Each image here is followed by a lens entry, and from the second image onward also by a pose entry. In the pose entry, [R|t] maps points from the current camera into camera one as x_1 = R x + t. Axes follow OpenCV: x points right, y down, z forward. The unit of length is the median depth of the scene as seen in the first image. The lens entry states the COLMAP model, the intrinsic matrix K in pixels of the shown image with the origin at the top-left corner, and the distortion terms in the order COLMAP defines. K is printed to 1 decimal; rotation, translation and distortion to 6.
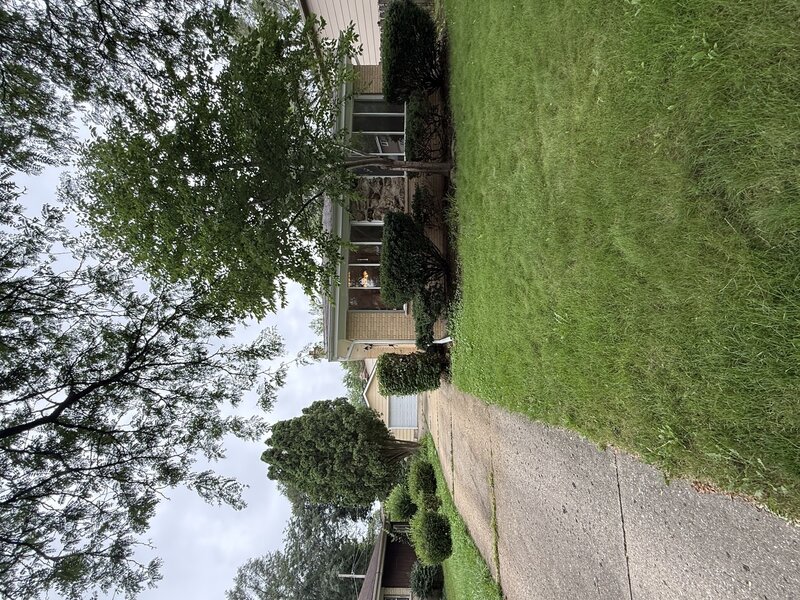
lens RADIAL K [[371.1, 0, 400.4], [0, 371.1, 298.5], [0, 0, 1]] dist [0.000766, 0.000023]
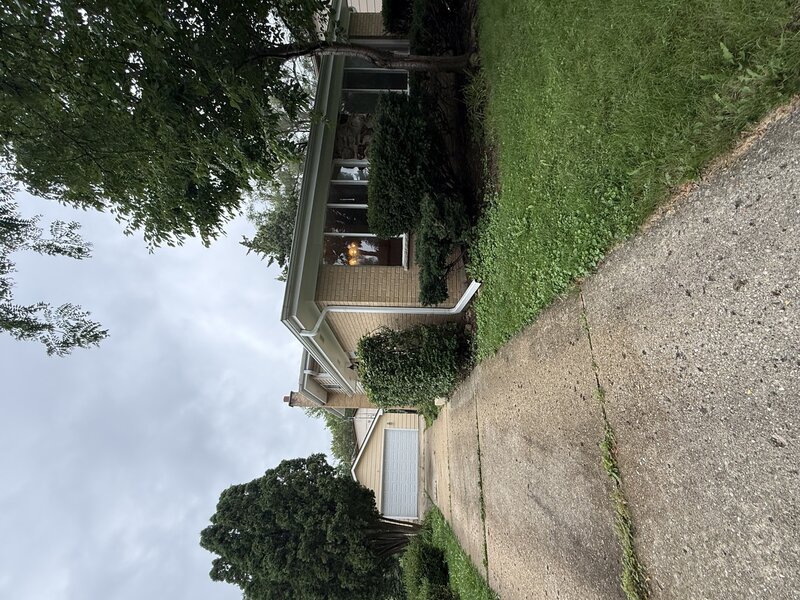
lens RADIAL K [[371.1, 0, 402.2], [0, 371.1, 300.0], [0, 0, 1]] dist [0.000766, 0.000023]
pose [[0.999754, 0.022151, -0.000801, 0.006033], [-0.021698, 0.970639, -0.239561, 0.152658], [-0.004530, 0.239520, 0.970881, 0.205592]]
